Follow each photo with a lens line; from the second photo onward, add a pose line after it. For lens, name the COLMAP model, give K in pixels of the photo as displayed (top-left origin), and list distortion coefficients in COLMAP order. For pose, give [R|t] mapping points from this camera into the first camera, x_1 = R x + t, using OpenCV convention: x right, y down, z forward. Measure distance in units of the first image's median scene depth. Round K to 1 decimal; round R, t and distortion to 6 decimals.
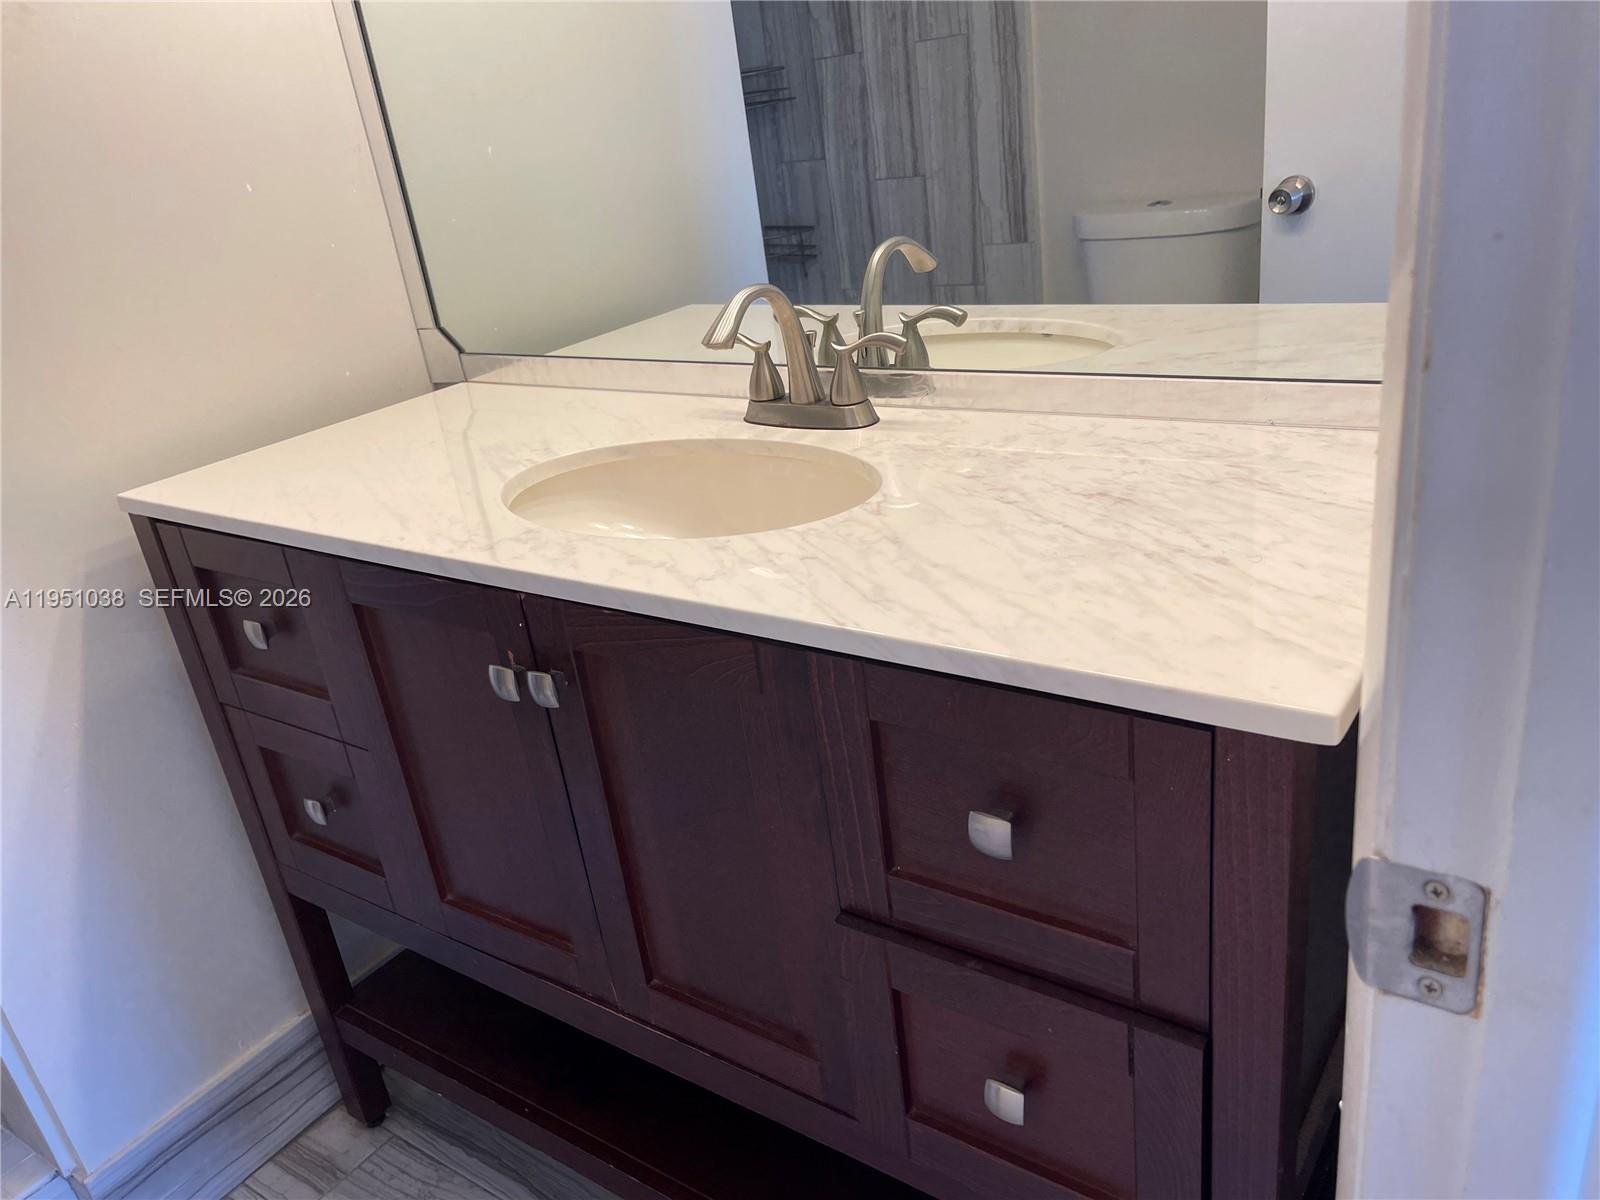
lens RADIAL K [[1201.8, 0, 808.3], [0, 1201.8, 610.3], [0, 0, 1]] dist [0.068127, -0.083959]
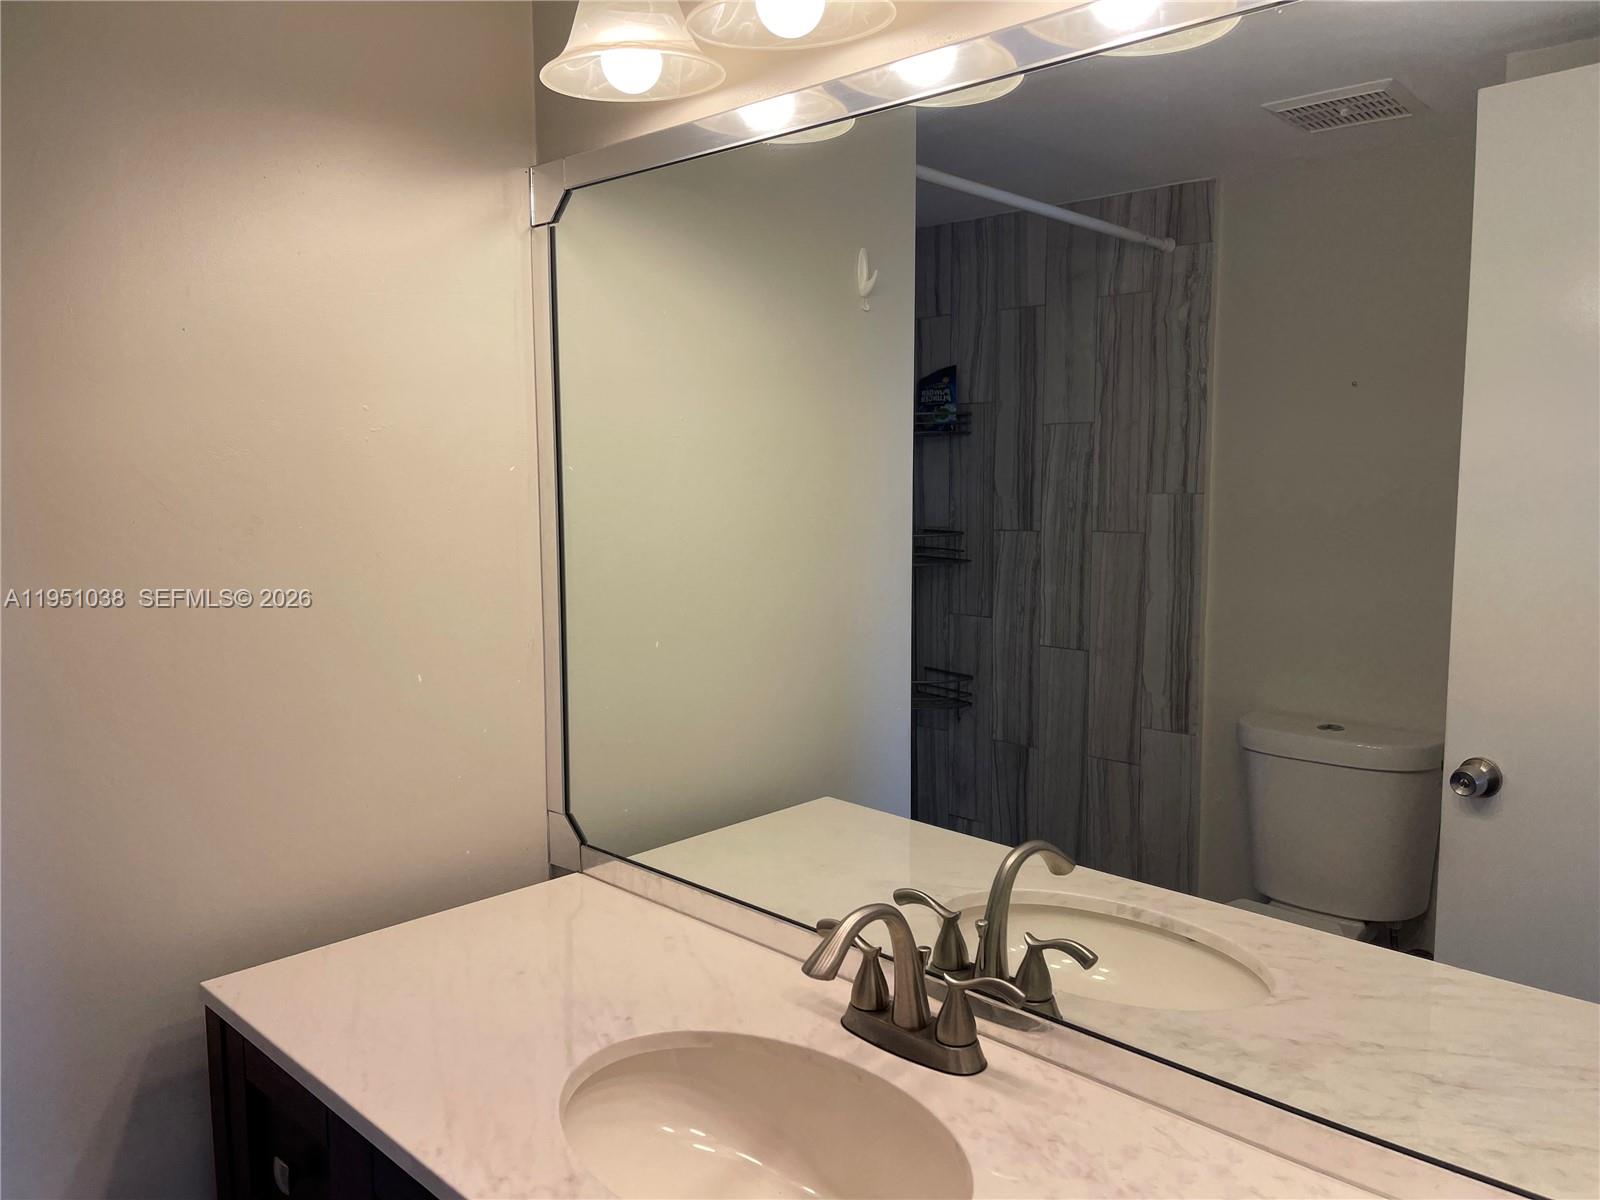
lens RADIAL K [[1201.8, 0, 806.4], [0, 1201.8, 597.4], [0, 0, 1]] dist [0.068127, -0.083959]
pose [[0.979602, 0.141972, -0.142212, 0.005820], [-0.177141, 0.944235, -0.277563, -0.196228], [0.094875, 0.297093, 0.950124, 0.021897]]
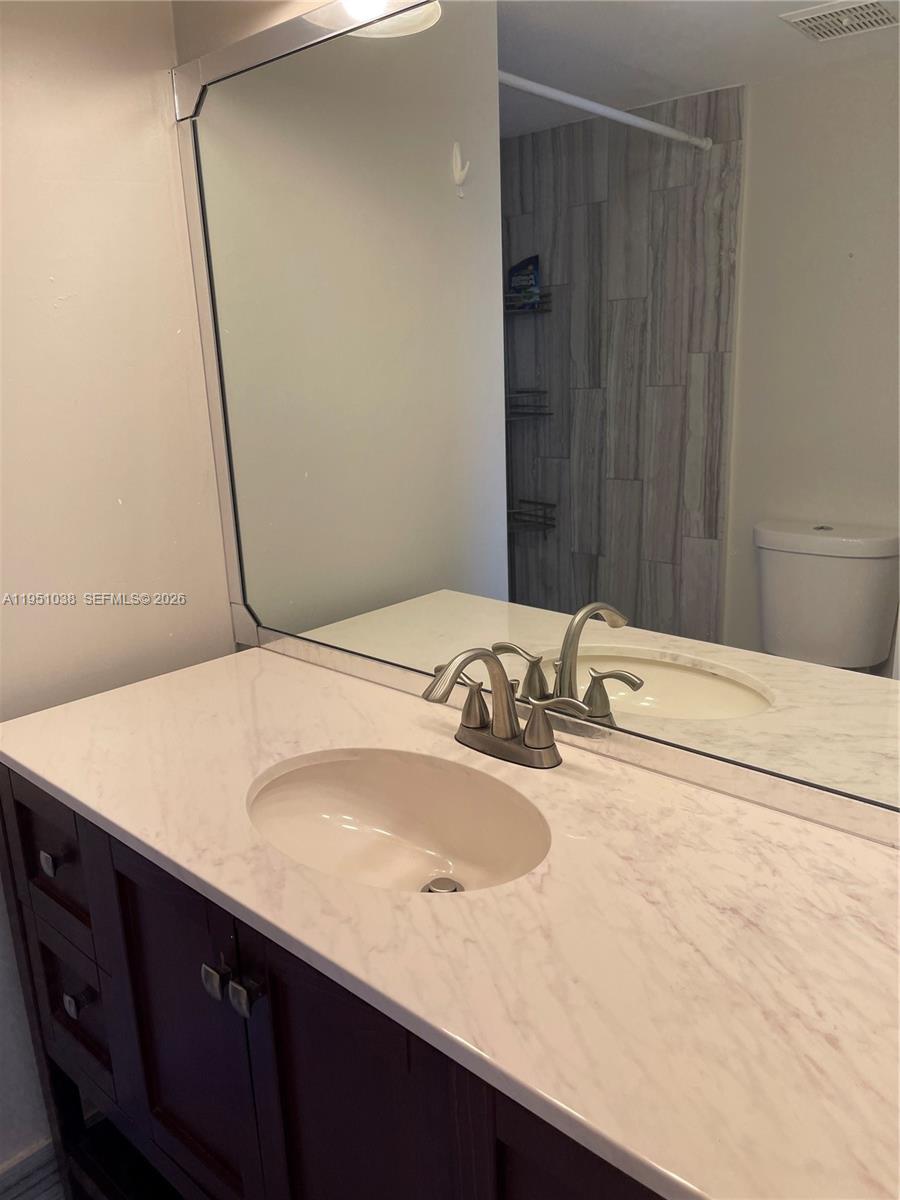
lens RADIAL K [[901.3, 0, 458.8], [0, 901.3, 609.1], [0, 0, 1]] dist [0.068127, -0.083959]
pose [[0.987712, 0.123337, -0.095986, 0.022759], [-0.134978, 0.982790, -0.126113, -0.165912], [0.078780, 0.137519, 0.987361, 0.059784]]
